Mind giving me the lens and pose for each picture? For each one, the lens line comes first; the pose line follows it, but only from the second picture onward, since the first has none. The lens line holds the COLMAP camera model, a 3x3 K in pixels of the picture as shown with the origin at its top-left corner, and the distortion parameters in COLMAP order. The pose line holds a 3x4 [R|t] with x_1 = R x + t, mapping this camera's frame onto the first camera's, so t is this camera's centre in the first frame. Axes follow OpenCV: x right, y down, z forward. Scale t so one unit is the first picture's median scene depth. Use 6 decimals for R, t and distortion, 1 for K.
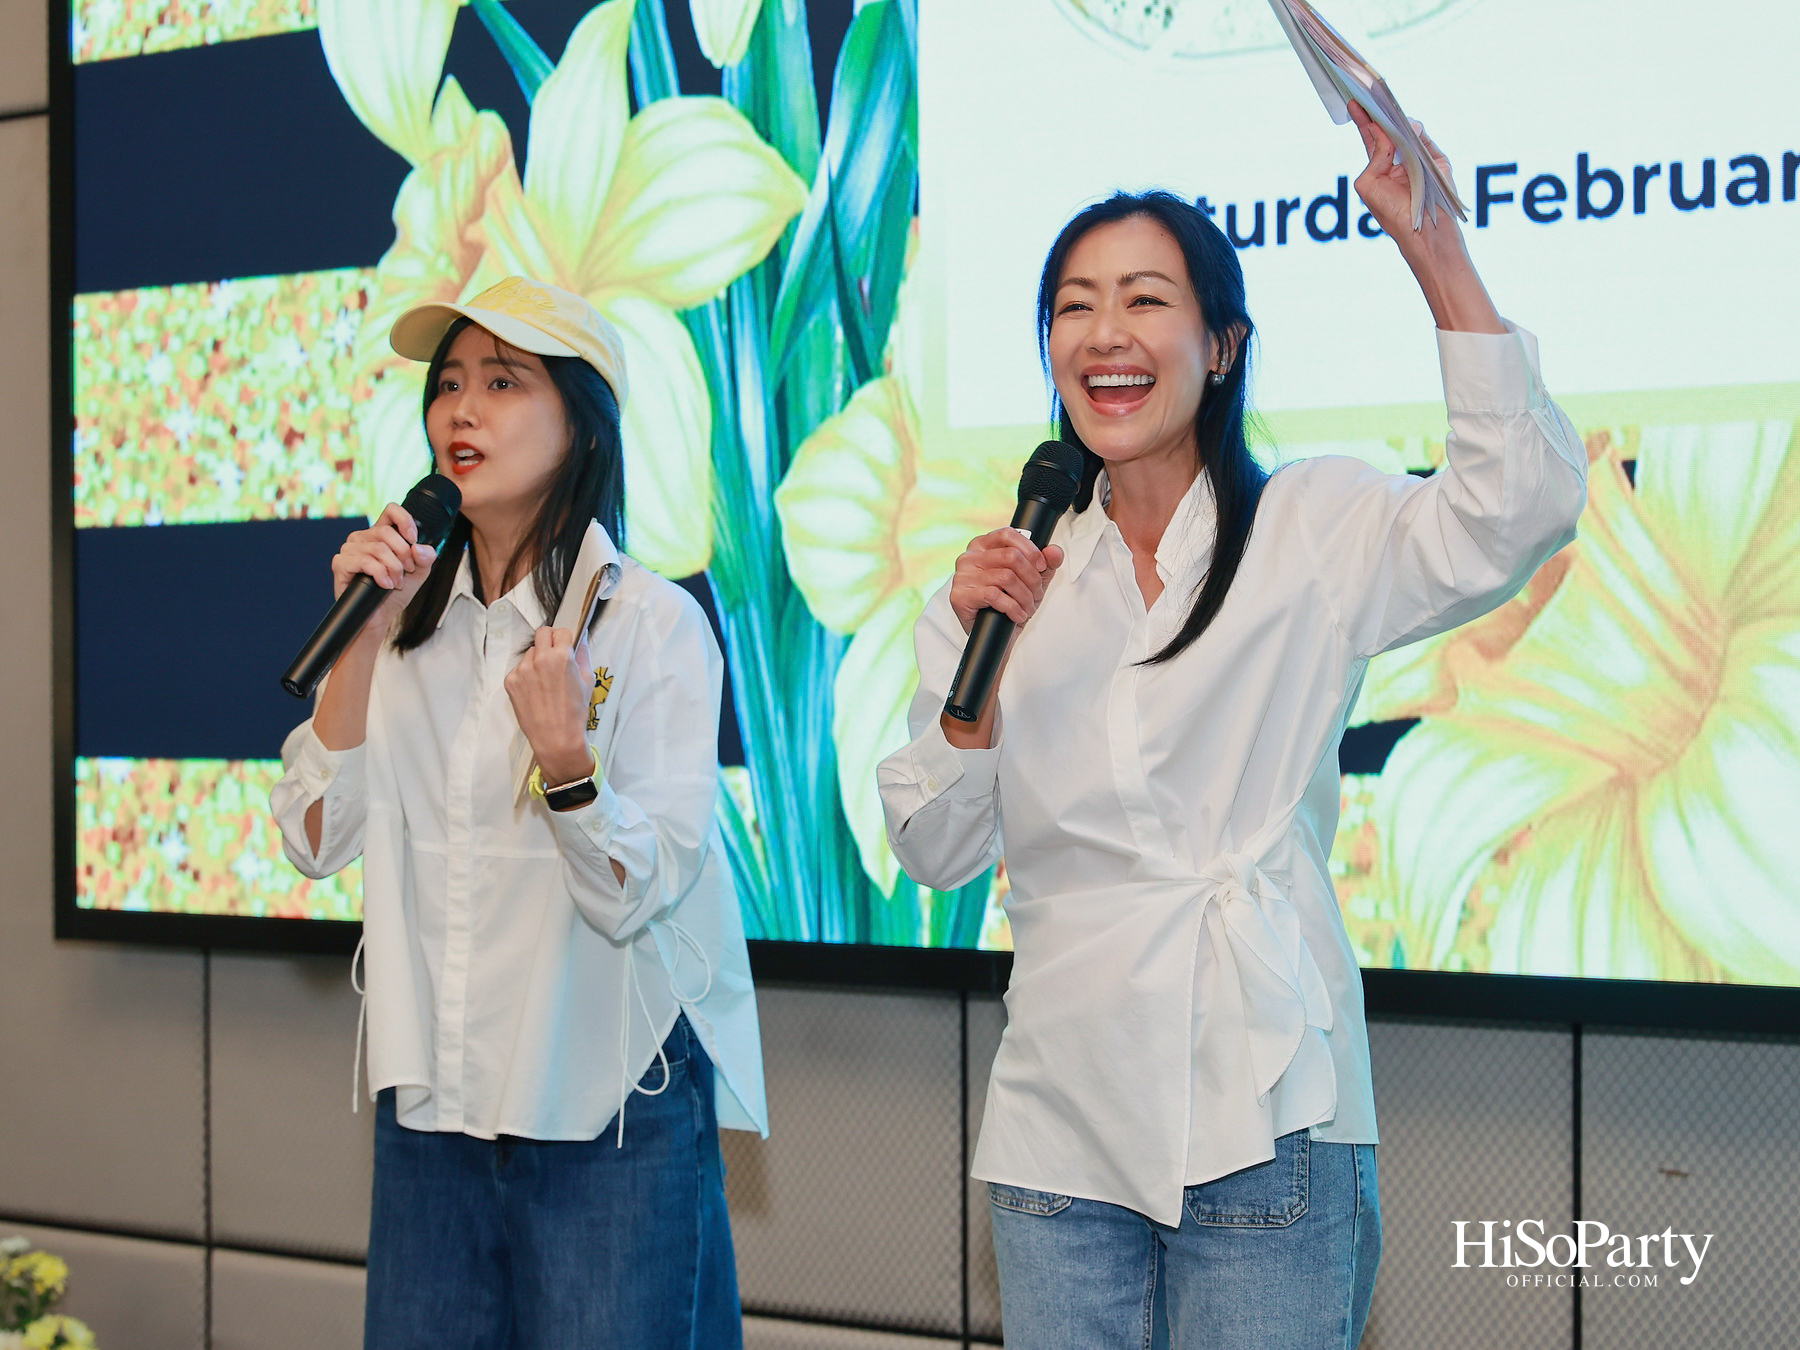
lens RADIAL K [[3972.5, 0, 808.5], [0, 3972.5, 678.4], [0, 0, 1]] dist [0.016189, -0.217780]
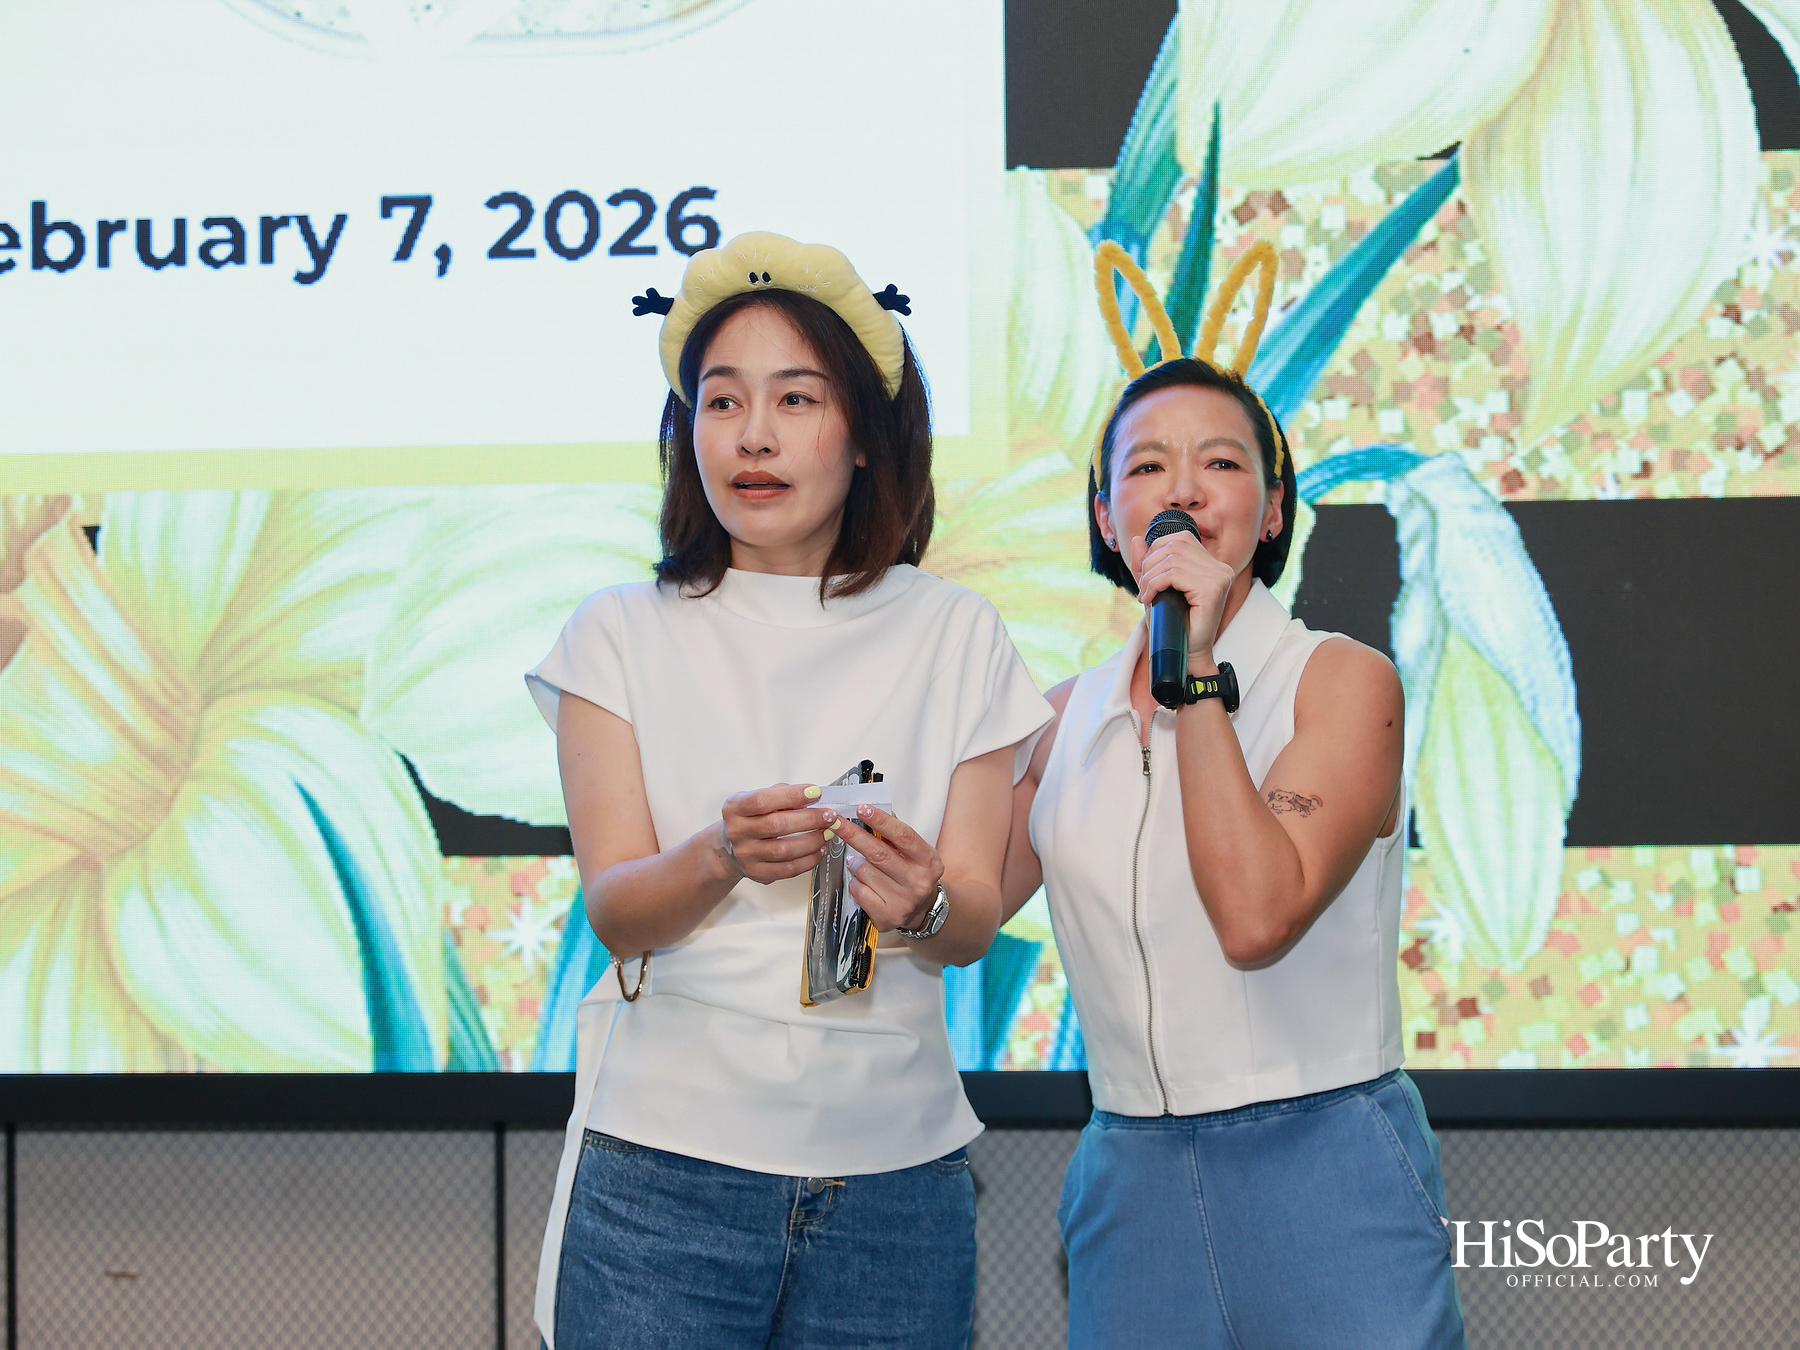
lens RADIAL K [[3972.5, 0, 808.5], [0, 3972.5, 678.4], [0, 0, 1]] dist [0.016189, -0.217780]
pose [[0.844351, 0.013197, 0.535628, -0.156708], [0.005626, 0.999423, -0.033493, 0.014423], [-0.535761, 0.031293, 0.843789, 0.104176]]
